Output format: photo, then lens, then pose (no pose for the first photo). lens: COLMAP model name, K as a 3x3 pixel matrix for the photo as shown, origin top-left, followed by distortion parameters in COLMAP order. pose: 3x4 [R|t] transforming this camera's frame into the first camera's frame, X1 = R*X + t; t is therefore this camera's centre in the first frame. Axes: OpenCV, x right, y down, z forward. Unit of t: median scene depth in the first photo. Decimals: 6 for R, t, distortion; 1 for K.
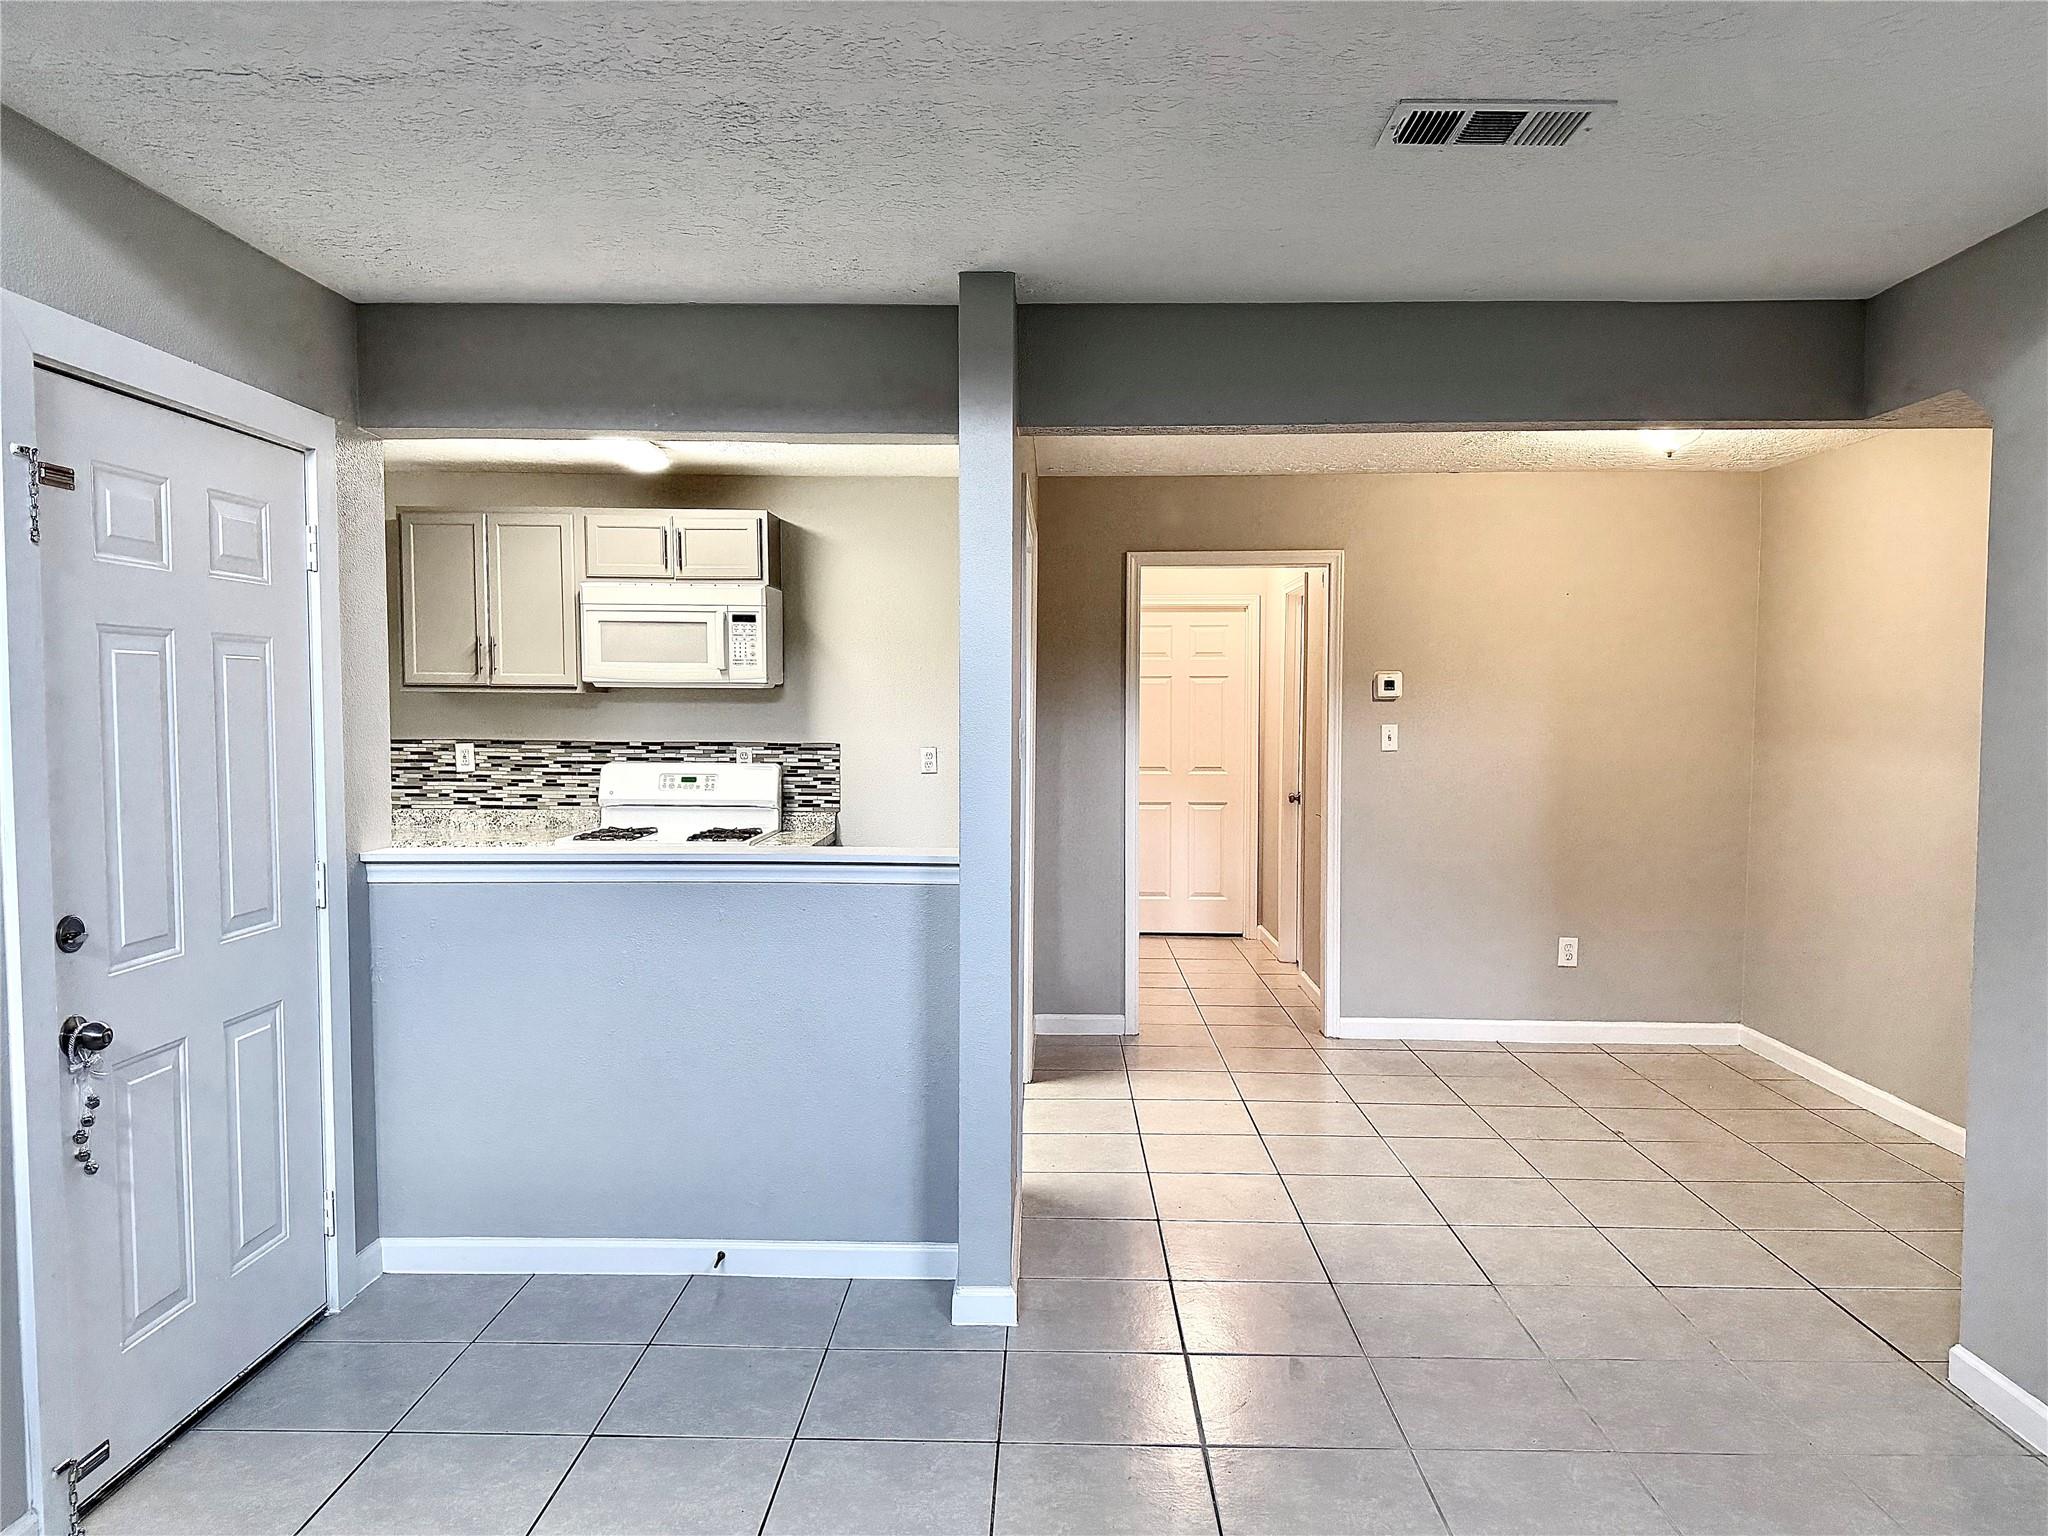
lens RADIAL K [[1429.0, 0, 1025.1], [0, 1429.0, 772.4], [0, 0, 1]] dist [0.065165, -0.001120]
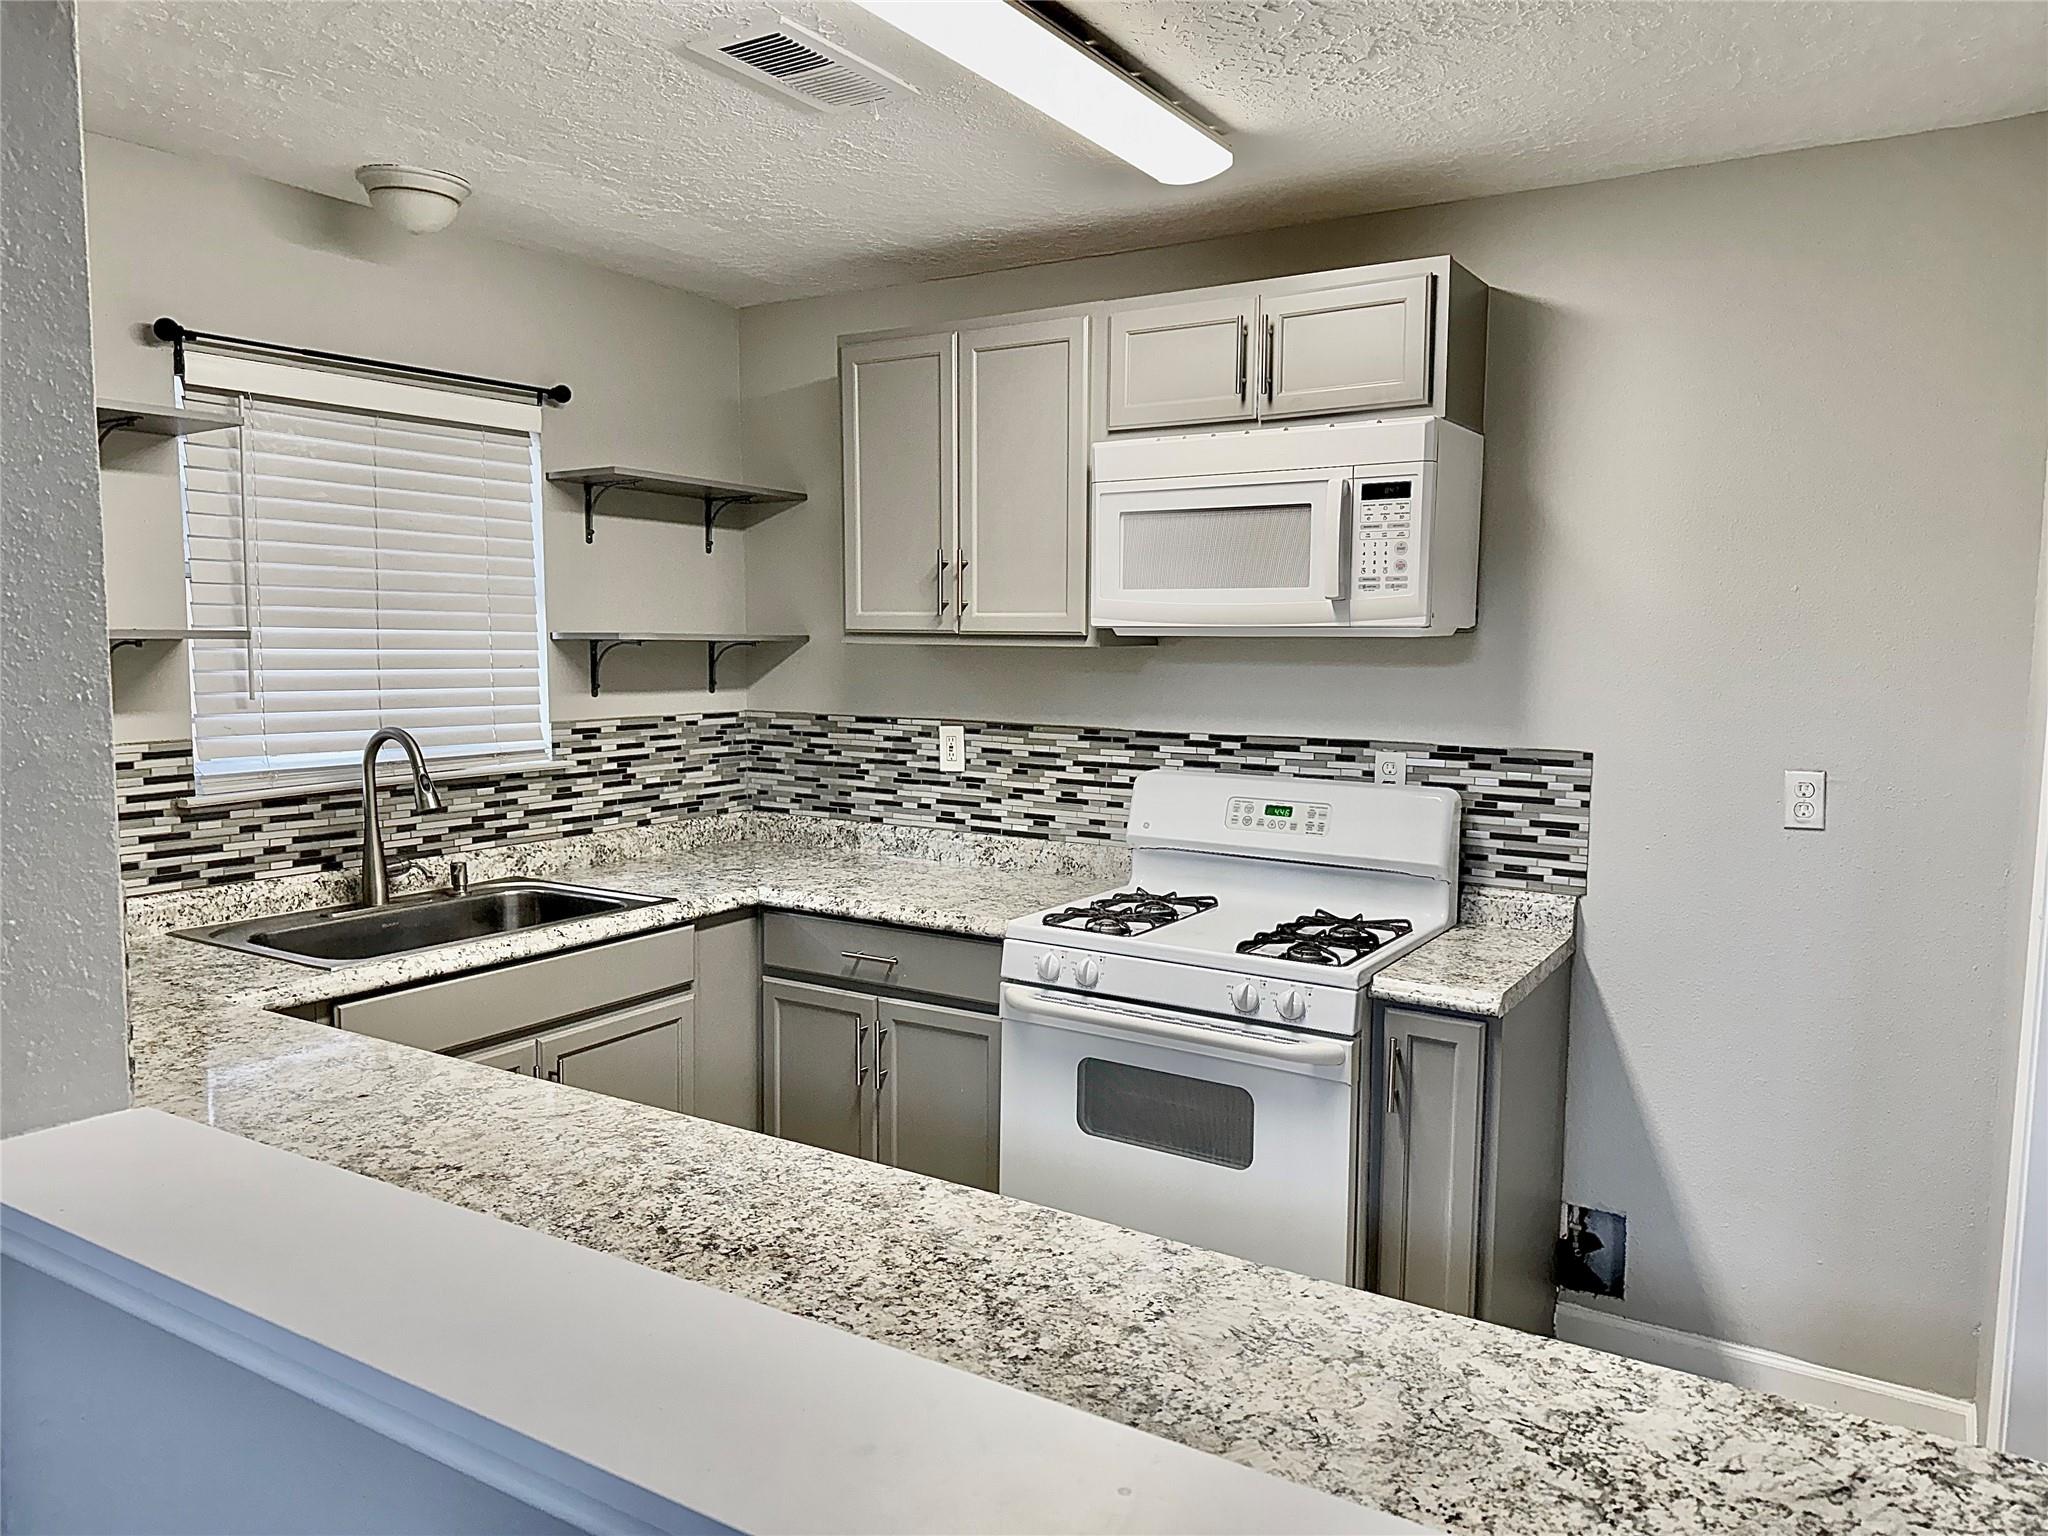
lens RADIAL K [[1429.0, 0, 1011.1], [0, 1429.0, 781.8], [0, 0, 1]] dist [0.065165, -0.001120]
pose [[0.853521, 0.054210, -0.518230, -0.045264], [-0.030015, 0.998037, 0.054966, -0.031058], [0.520193, -0.031360, 0.853473, 0.489686]]
